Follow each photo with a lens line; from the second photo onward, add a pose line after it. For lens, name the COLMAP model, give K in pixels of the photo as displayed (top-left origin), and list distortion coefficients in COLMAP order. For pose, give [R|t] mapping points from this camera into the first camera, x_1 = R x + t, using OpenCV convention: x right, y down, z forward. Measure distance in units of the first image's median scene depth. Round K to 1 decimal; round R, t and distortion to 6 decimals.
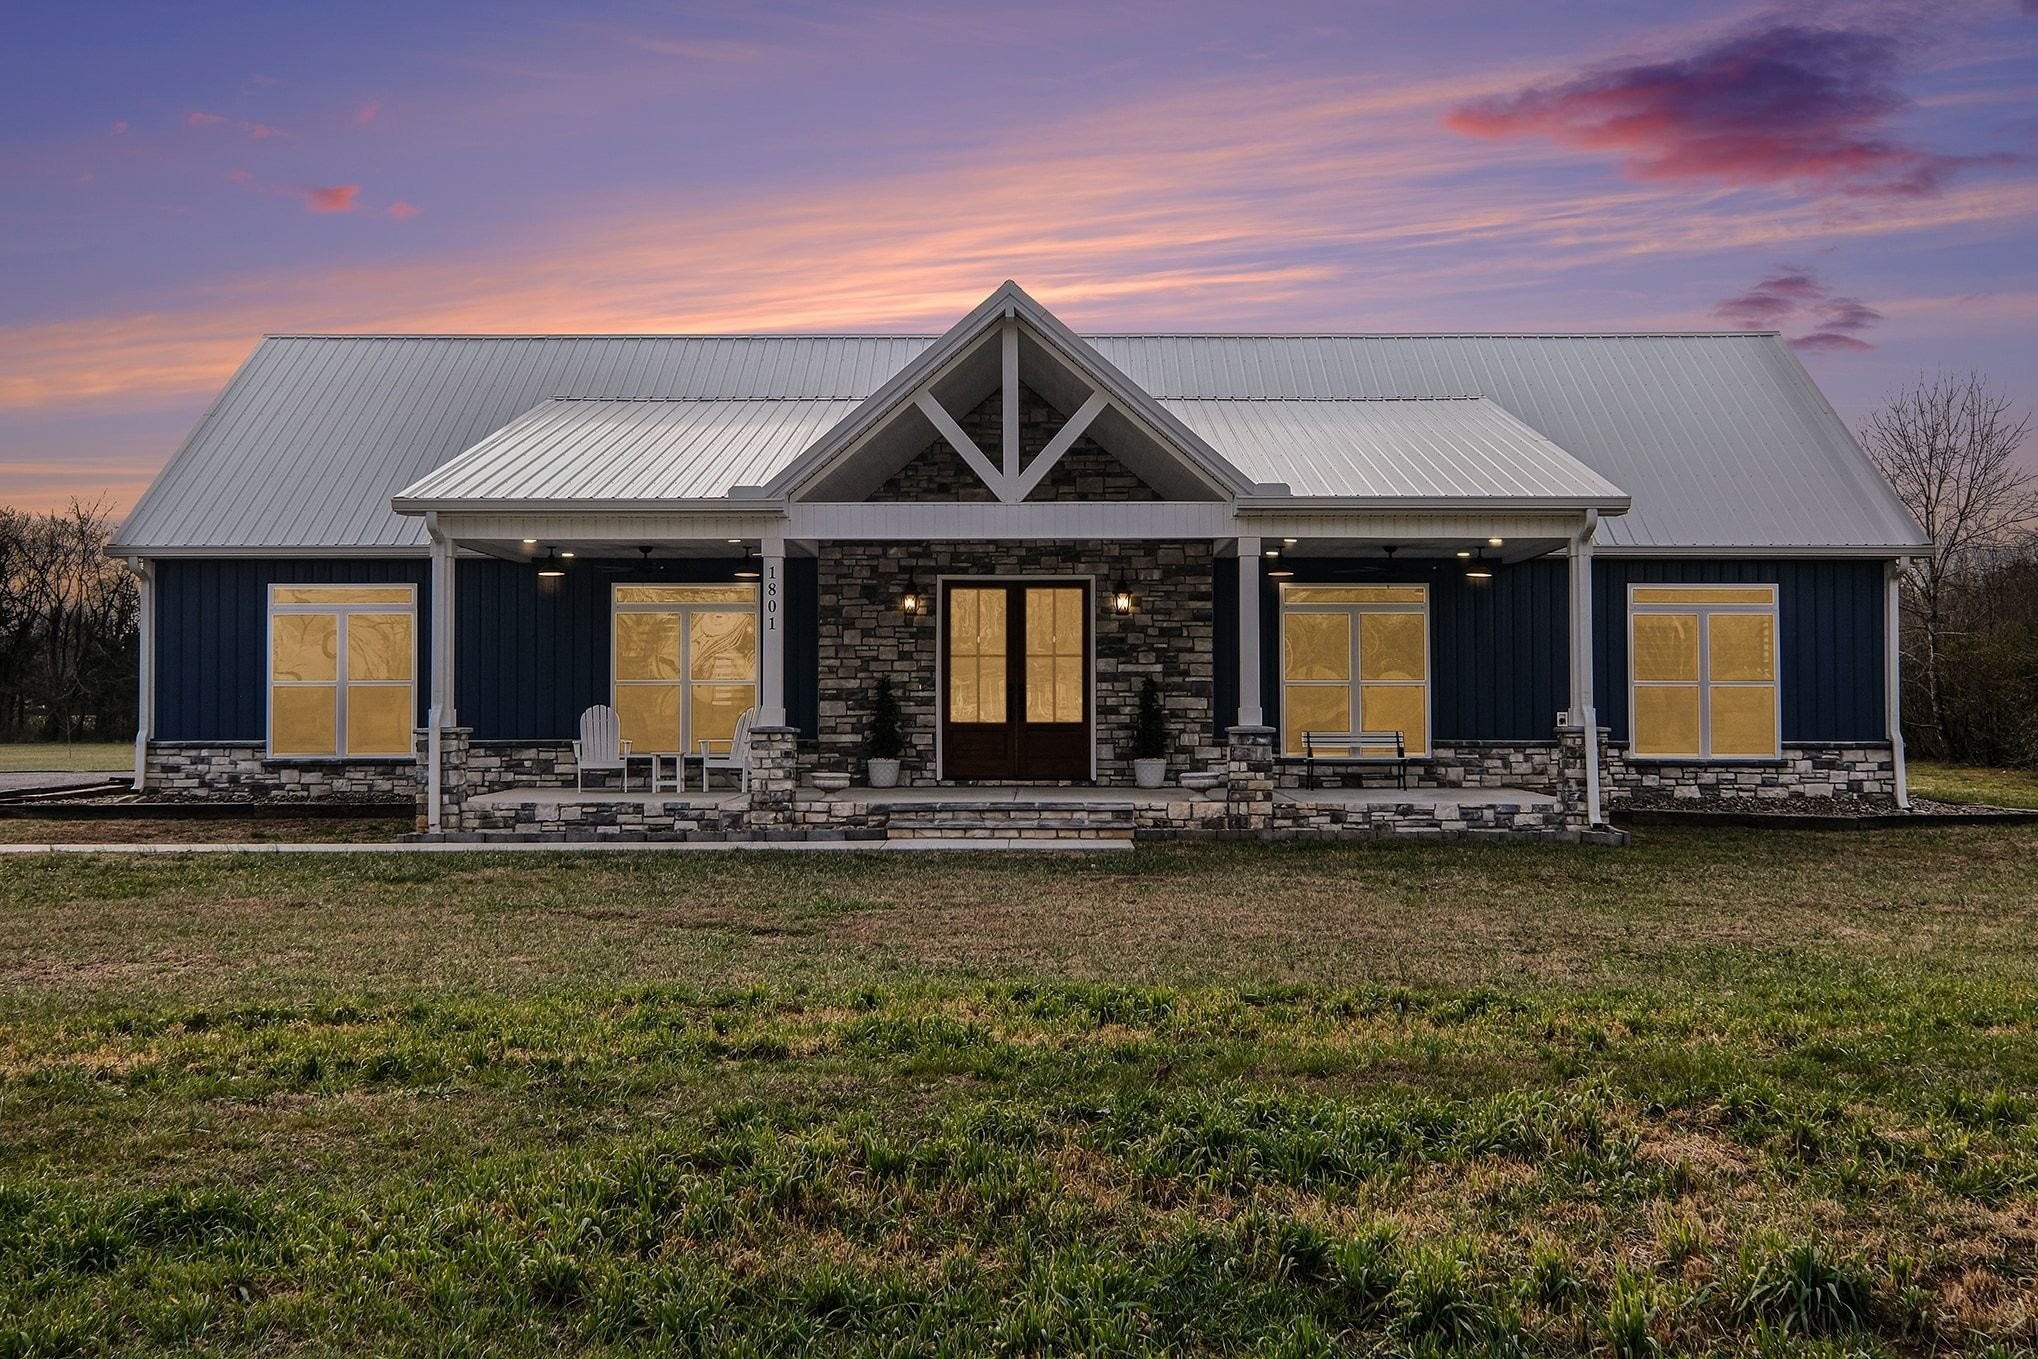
lens RADIAL K [[2139.9, 0, 1019.0], [0, 2139.9, 679.5], [0, 0, 1]] dist [0.001605, -0.004209]
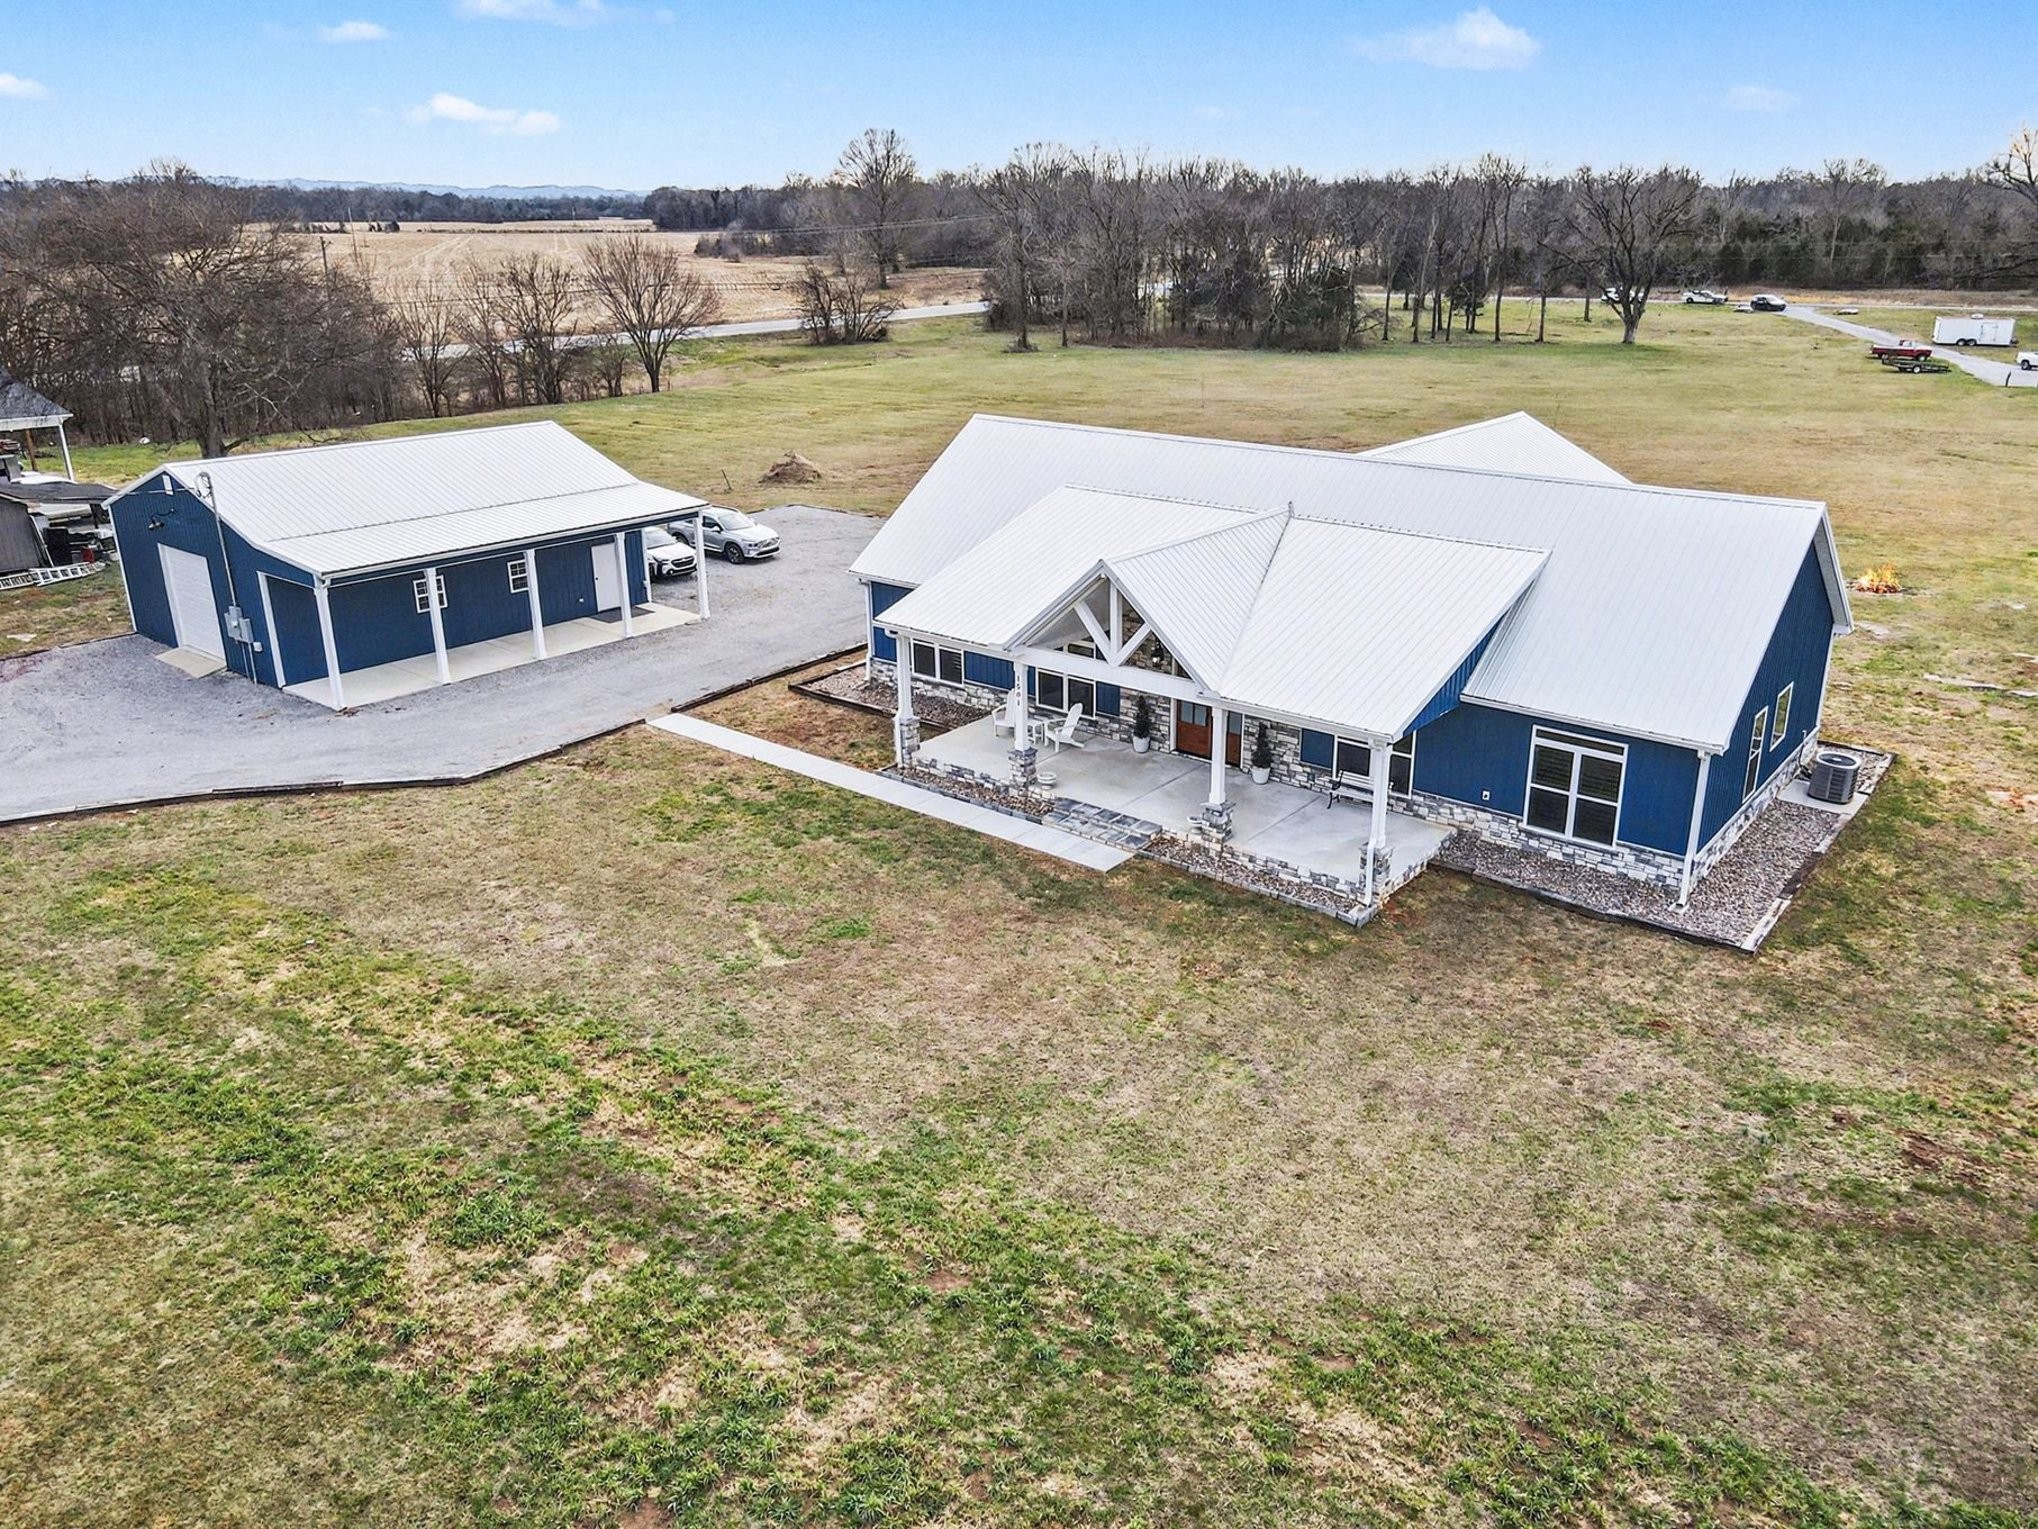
lens RADIAL K [[1508.1, 0, 1019.0], [0, 1508.1, 764.5], [0, 0, 1]] dist [-0.000159, 0.000169]
pose [[0.787611, 0.203030, -0.581763, 0.641619], [0.021224, 0.934656, 0.354921, -0.421908], [0.615808, -0.291887, 0.731835, -0.054834]]
